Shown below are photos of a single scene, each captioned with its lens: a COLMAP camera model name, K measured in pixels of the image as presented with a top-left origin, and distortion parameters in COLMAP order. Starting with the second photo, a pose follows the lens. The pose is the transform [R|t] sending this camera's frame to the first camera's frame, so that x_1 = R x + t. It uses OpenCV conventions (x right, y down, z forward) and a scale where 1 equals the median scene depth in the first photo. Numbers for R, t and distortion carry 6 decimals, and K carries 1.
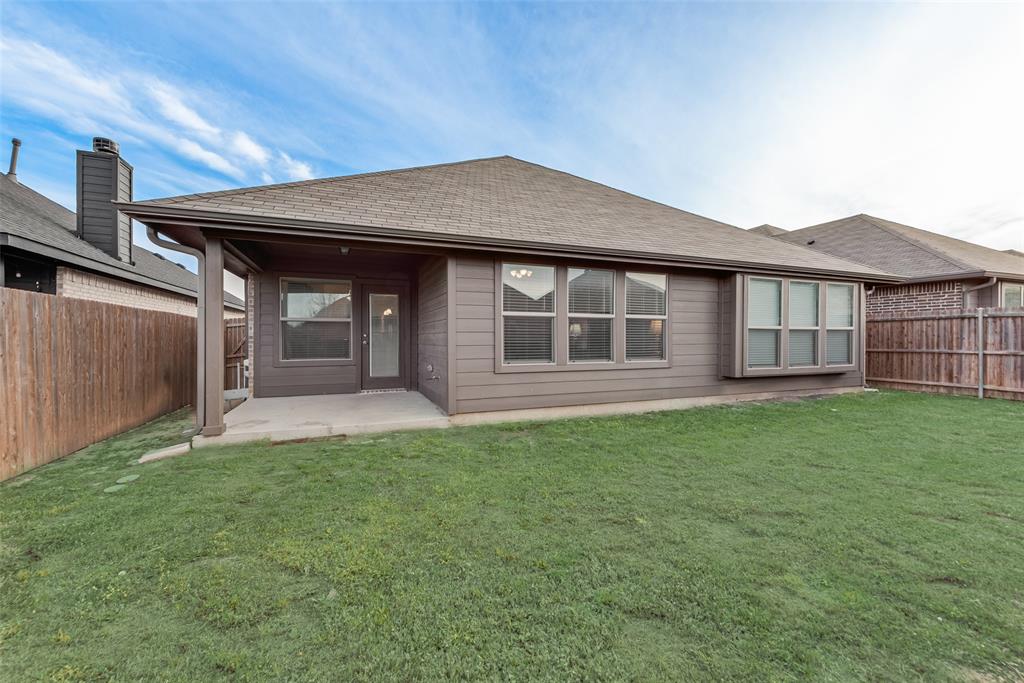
lens RADIAL K [[393.7, 0, 496.3], [0, 393.7, 348.3], [0, 0, 1]] dist [0.001217, 0.000084]
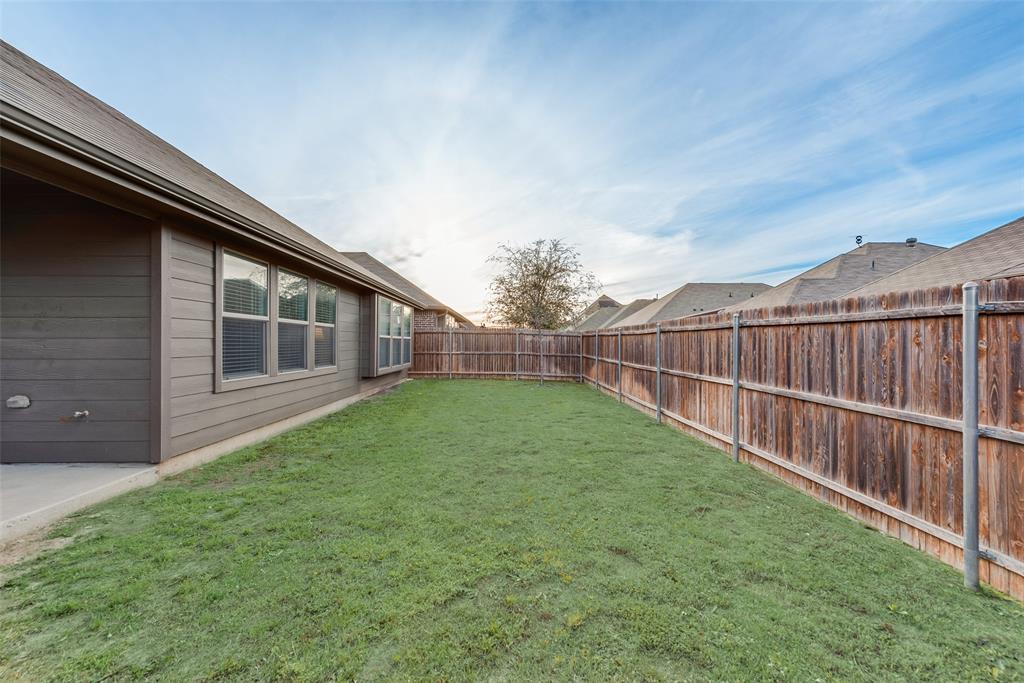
lens RADIAL K [[423.9, 0, 512.0], [0, 423.9, 341.5], [0, 0, 1]] dist [0.000659, 0.000001]
pose [[0.319291, 0.009924, 0.947605, -0.579586], [-0.003394, 0.999951, -0.009329, -0.029250], [-0.947650, -0.000238, 0.319309, 0.195408]]
